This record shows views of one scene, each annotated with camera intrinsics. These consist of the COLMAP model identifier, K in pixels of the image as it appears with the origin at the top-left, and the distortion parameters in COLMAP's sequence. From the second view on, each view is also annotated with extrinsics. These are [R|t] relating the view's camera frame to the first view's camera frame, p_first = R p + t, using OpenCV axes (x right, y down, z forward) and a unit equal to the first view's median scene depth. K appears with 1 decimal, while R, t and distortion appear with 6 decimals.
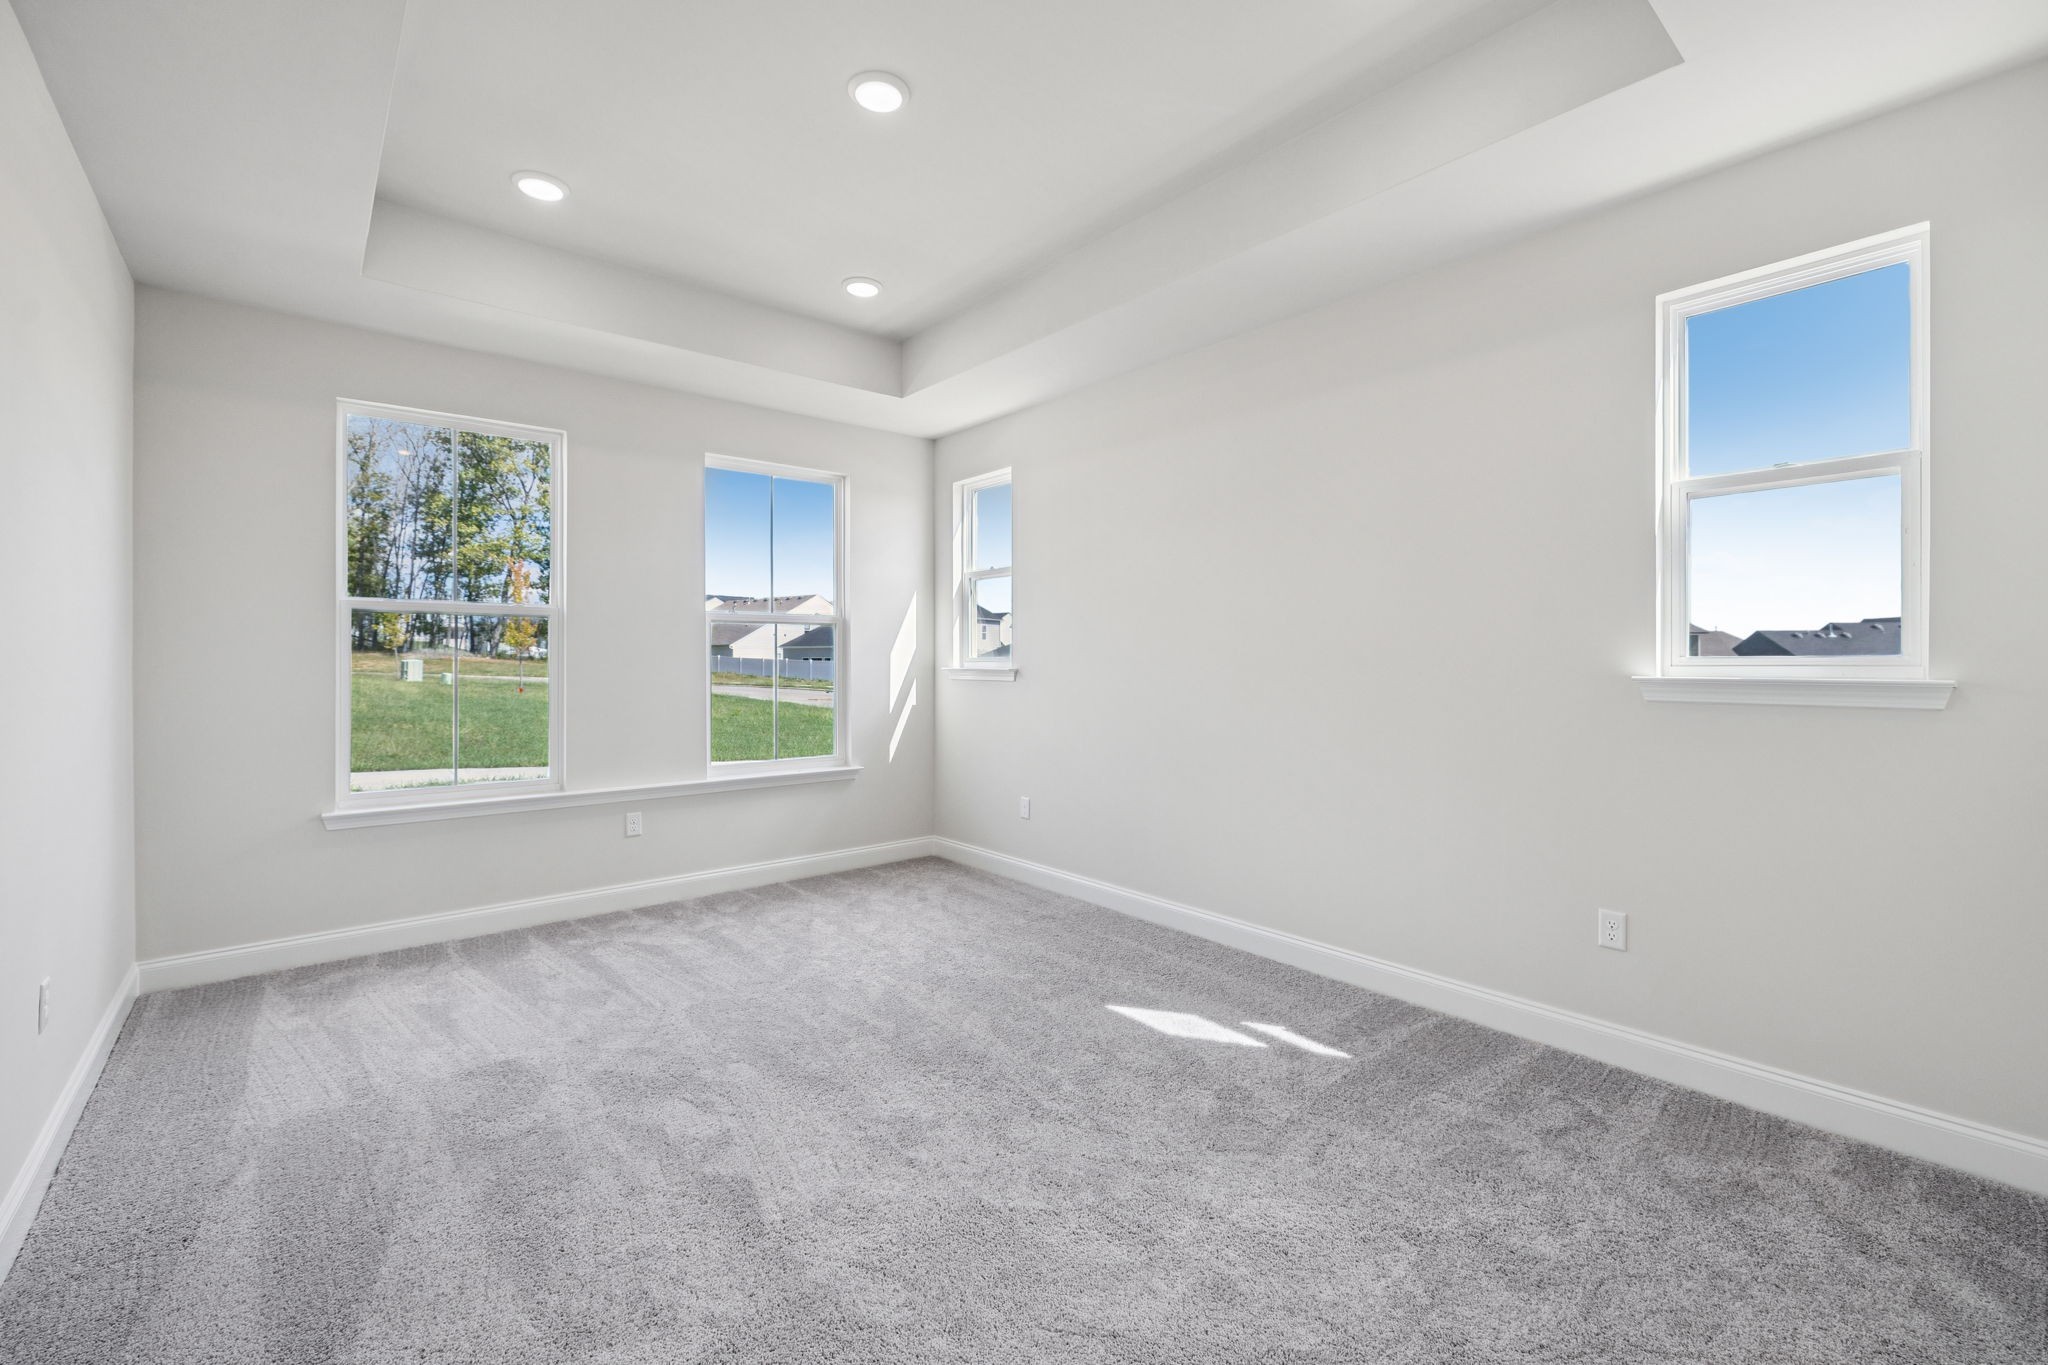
lens RADIAL K [[860.9, 0, 1021.4], [0, 860.9, 663.5], [0, 0, 1]] dist [-0.001363, 0.000206]
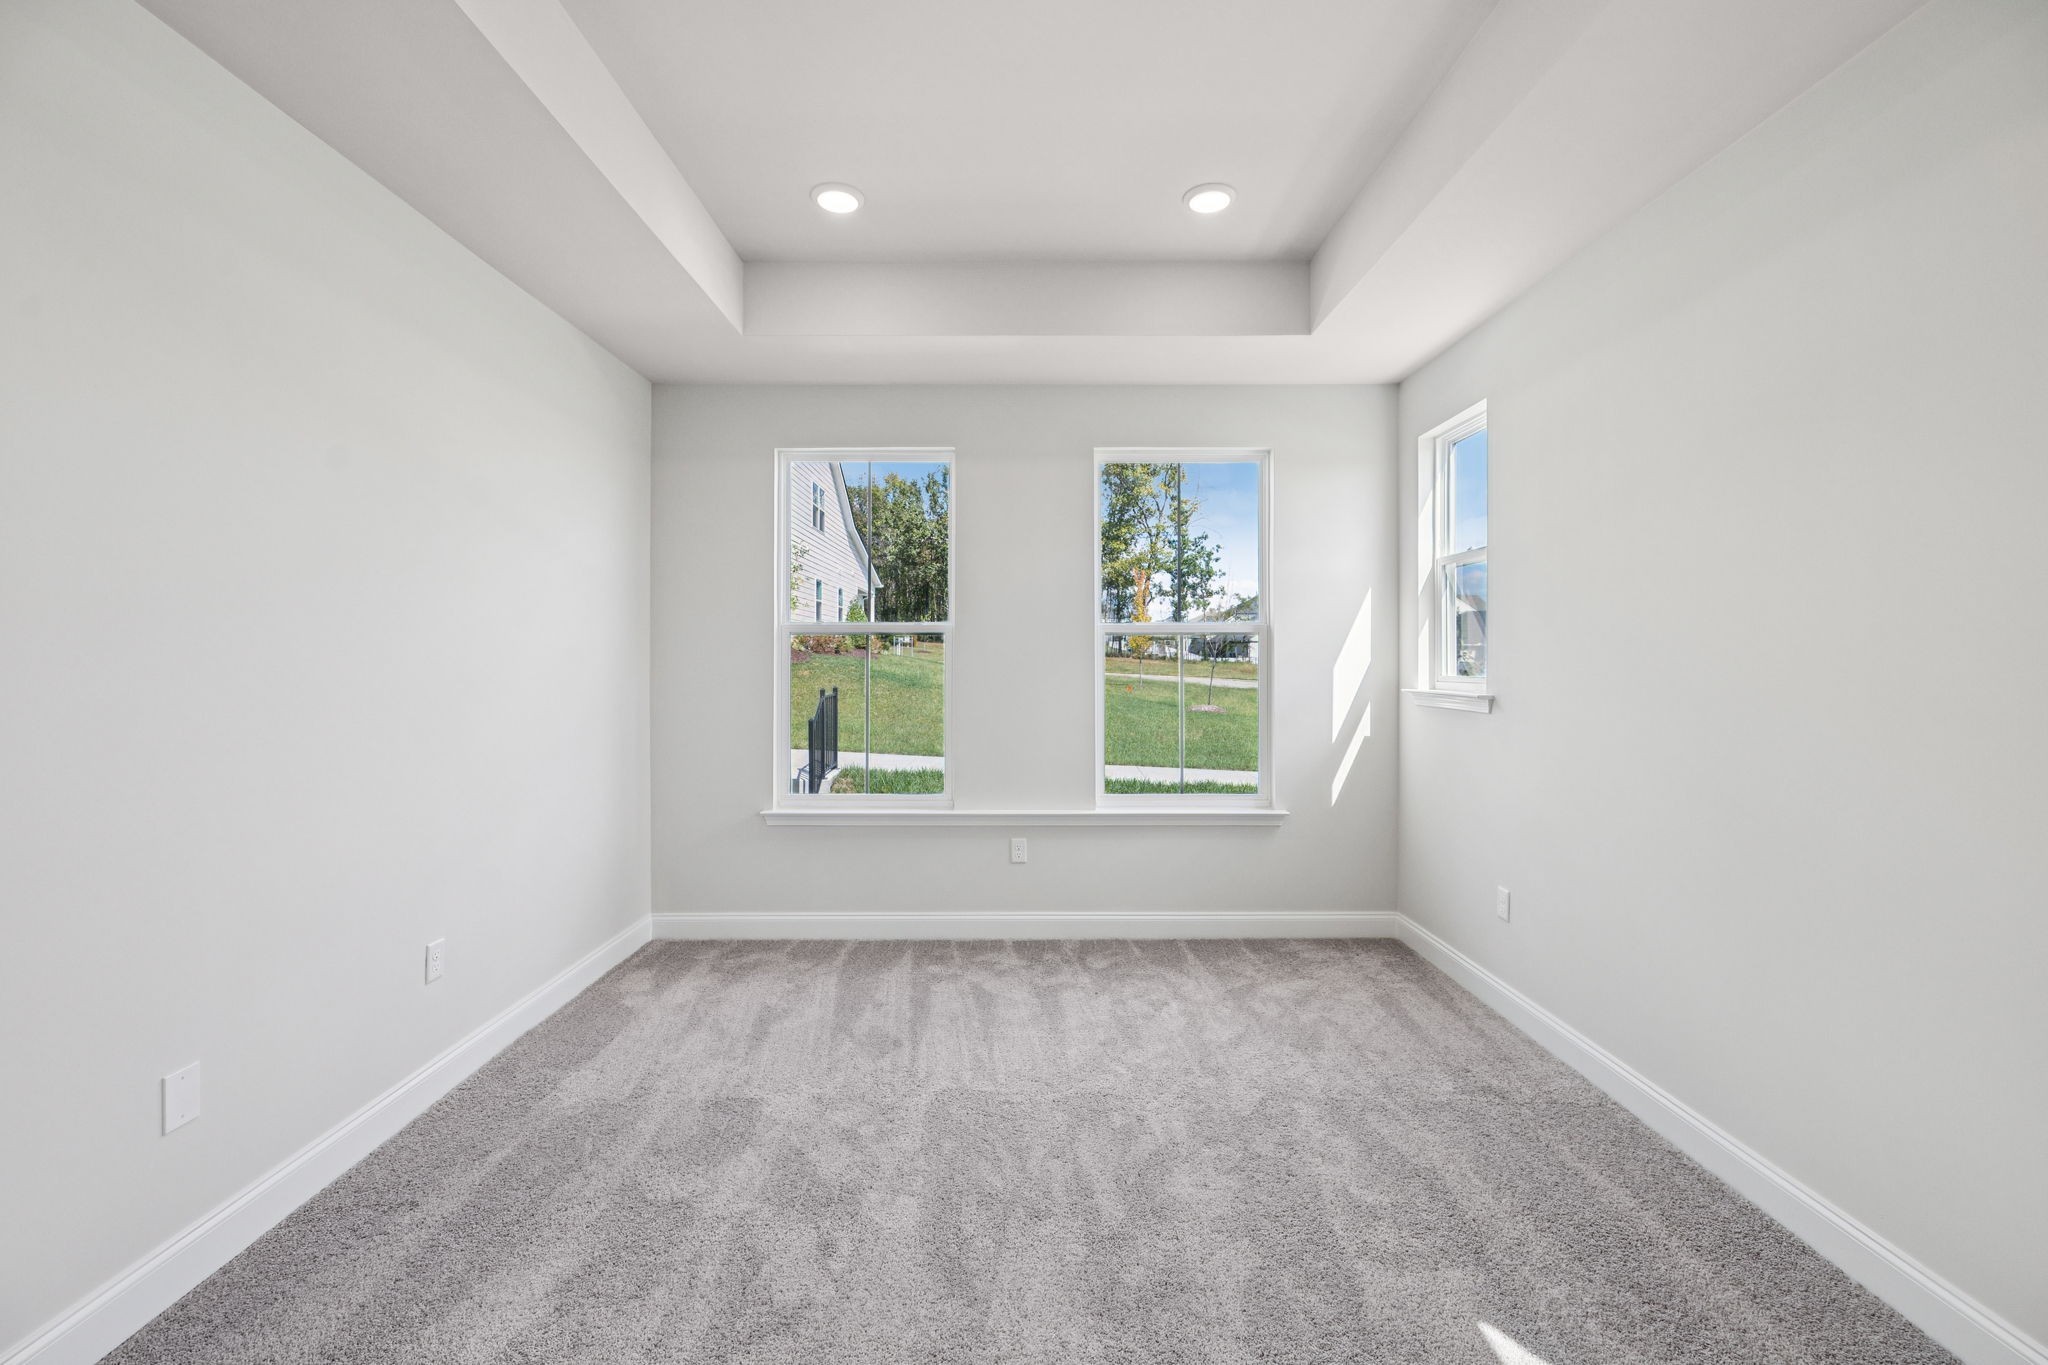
lens RADIAL K [[860.9, 0, 1021.4], [0, 860.9, 663.5], [0, 0, 1]] dist [-0.001363, 0.000206]
pose [[0.767331, 0.002820, -0.641245, 0.171418], [-0.001681, 0.999996, 0.002385, -0.023671], [0.641249, -0.000752, 0.767332, 0.292064]]
